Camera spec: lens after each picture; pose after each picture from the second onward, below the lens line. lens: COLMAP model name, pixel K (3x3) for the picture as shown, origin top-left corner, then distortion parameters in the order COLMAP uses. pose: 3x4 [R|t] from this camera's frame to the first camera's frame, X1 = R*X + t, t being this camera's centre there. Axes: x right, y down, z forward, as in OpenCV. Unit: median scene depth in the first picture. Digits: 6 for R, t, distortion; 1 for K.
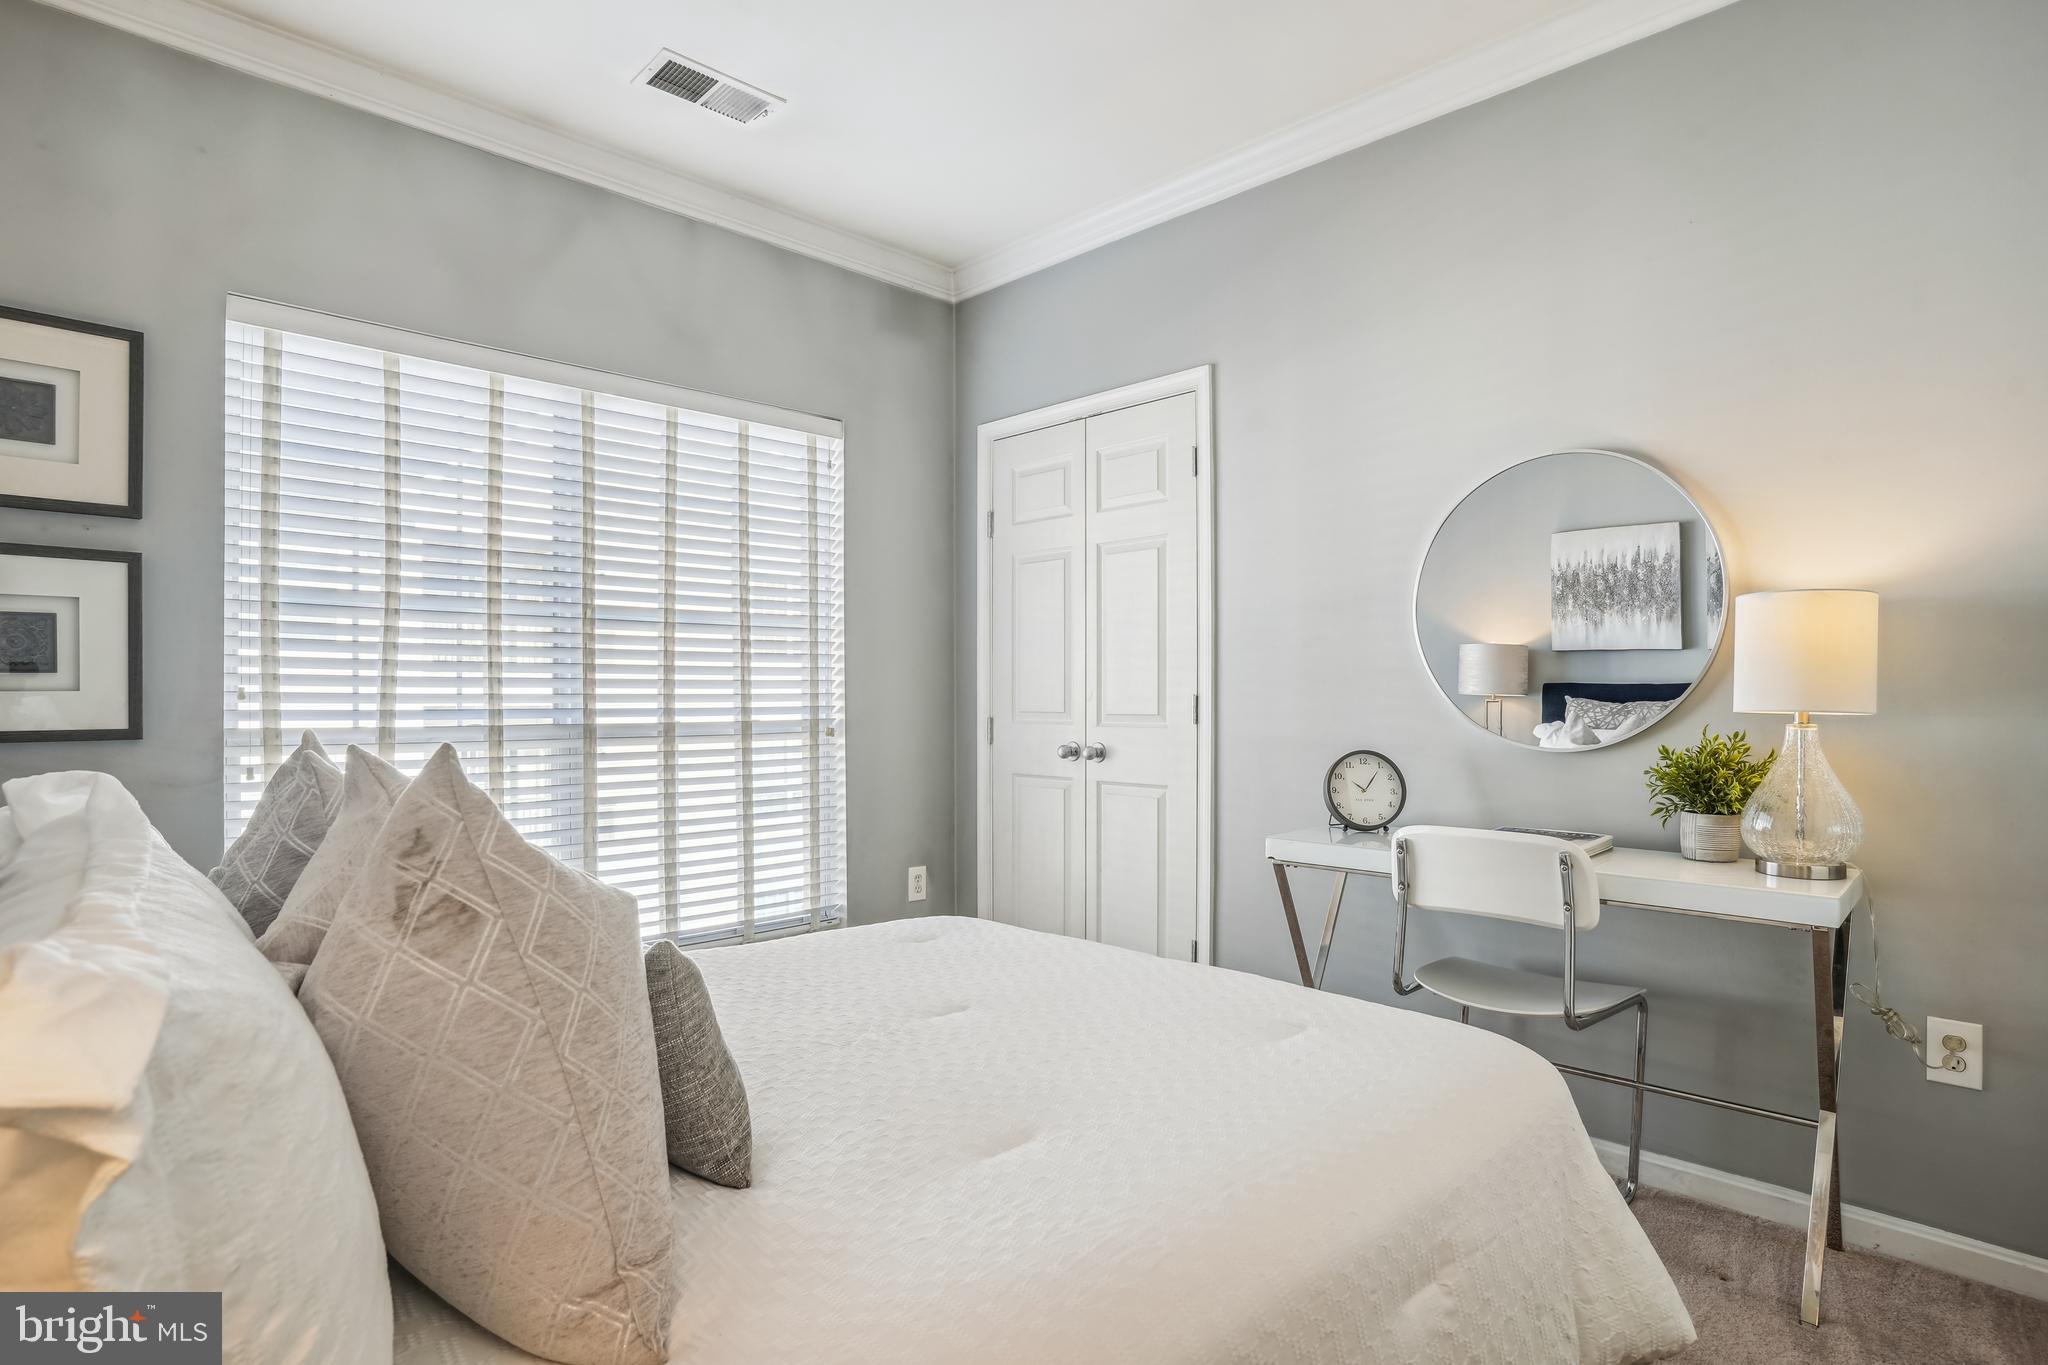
lens RADIAL K [[1038.9, 0, 1020.3], [0, 1038.9, 671.8], [0, 0, 1]] dist [0.000477, -0.000558]
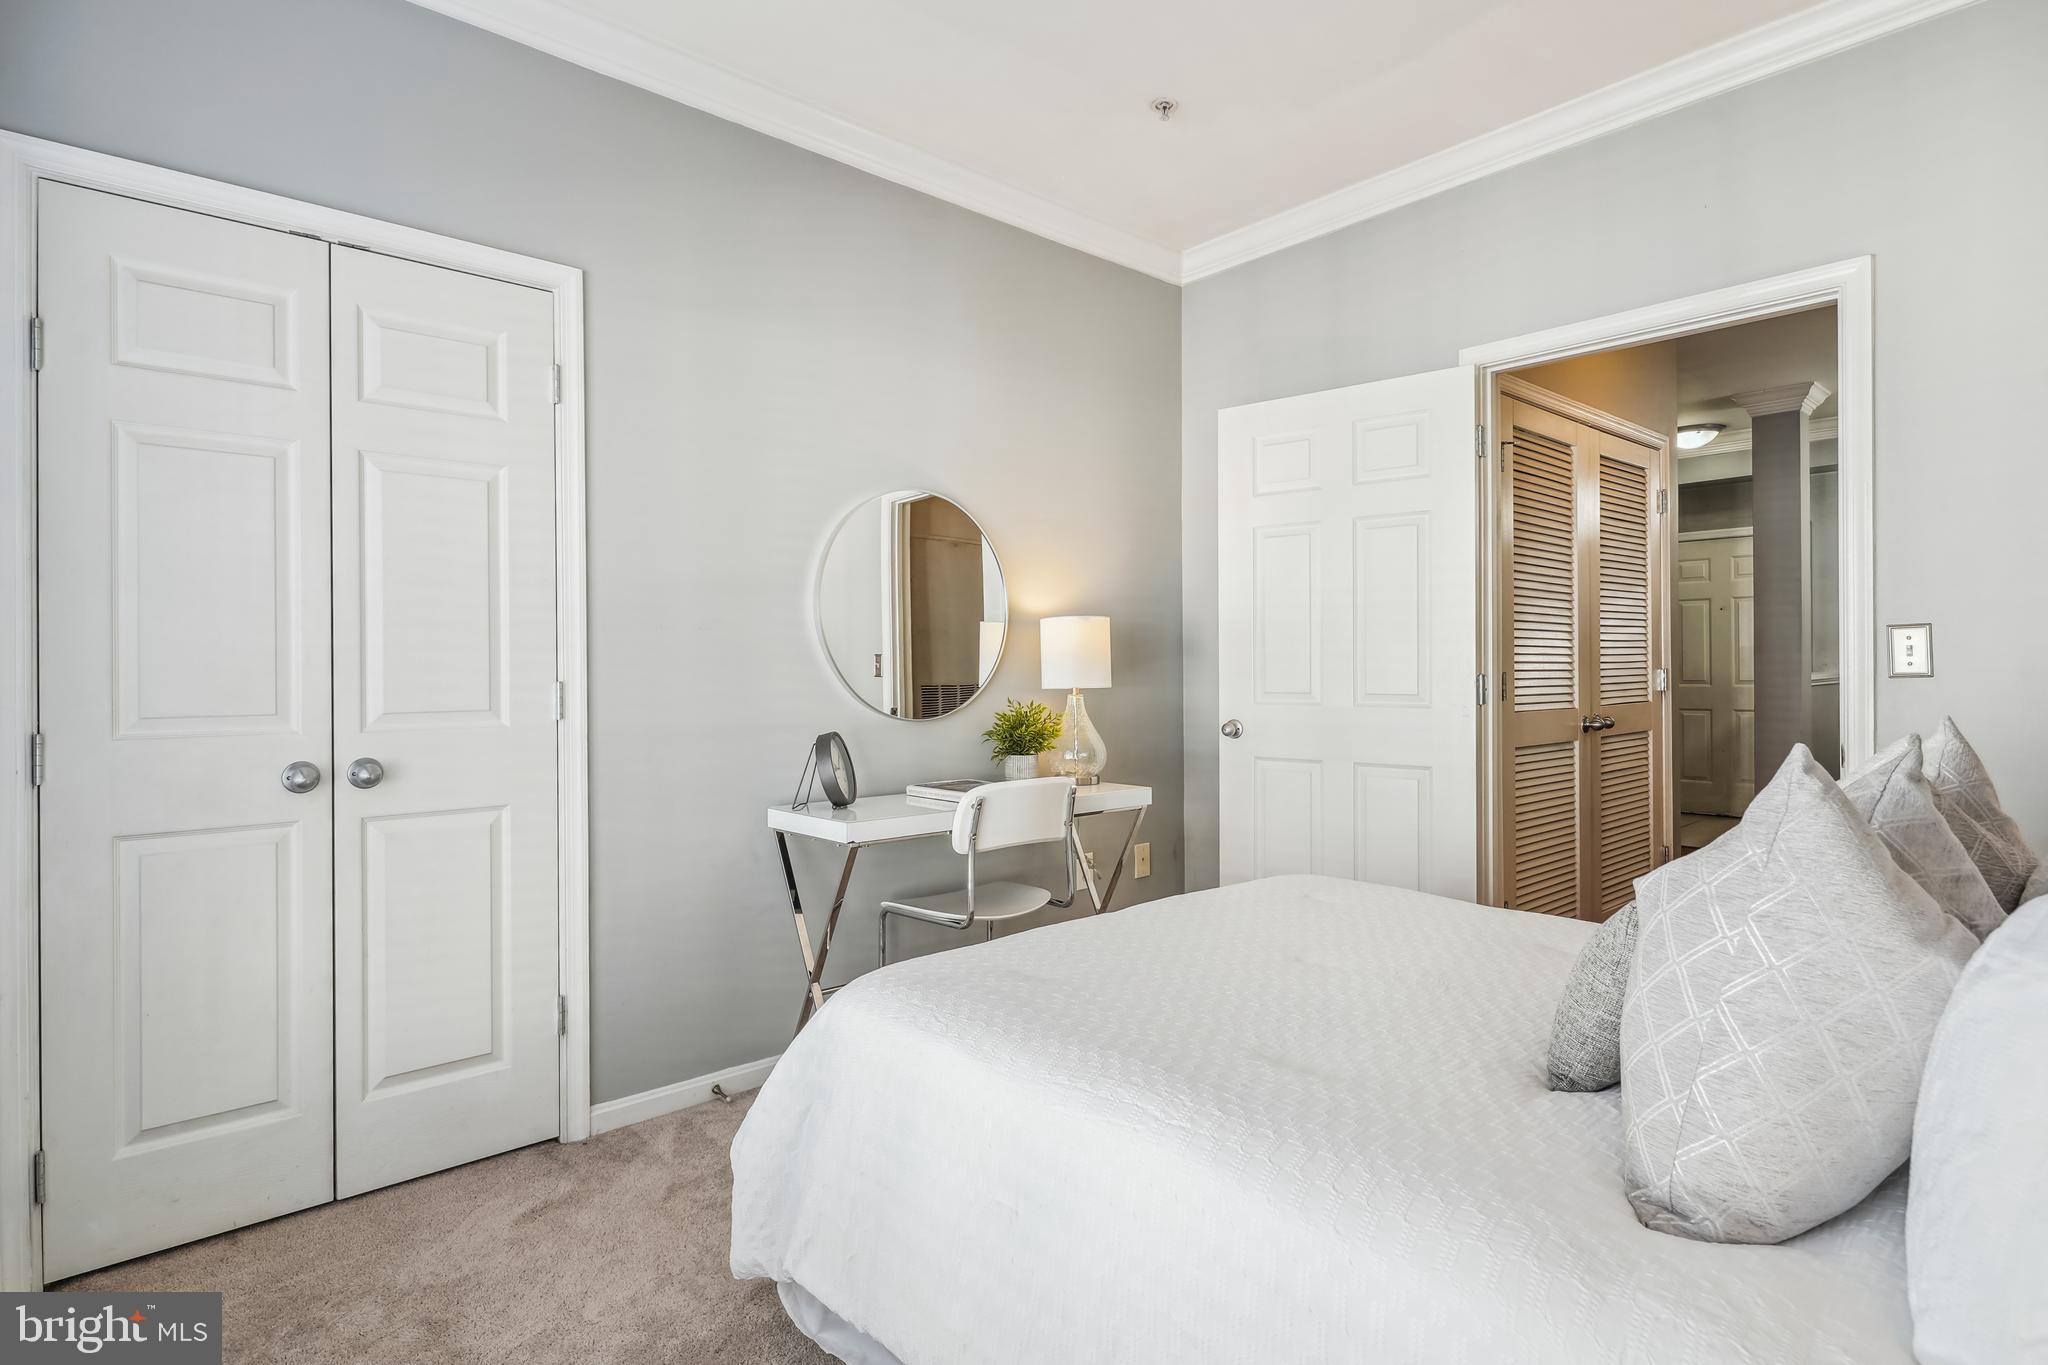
lens RADIAL K [[1038.9, 0, 1020.3], [0, 1038.9, 671.8], [0, 0, 1]] dist [0.000477, -0.000558]
pose [[0.096213, 0.003453, 0.995355, -0.556164], [-0.011518, 0.999931, -0.002355, 0.011178], [-0.995294, -0.011238, 0.096246, 0.558877]]
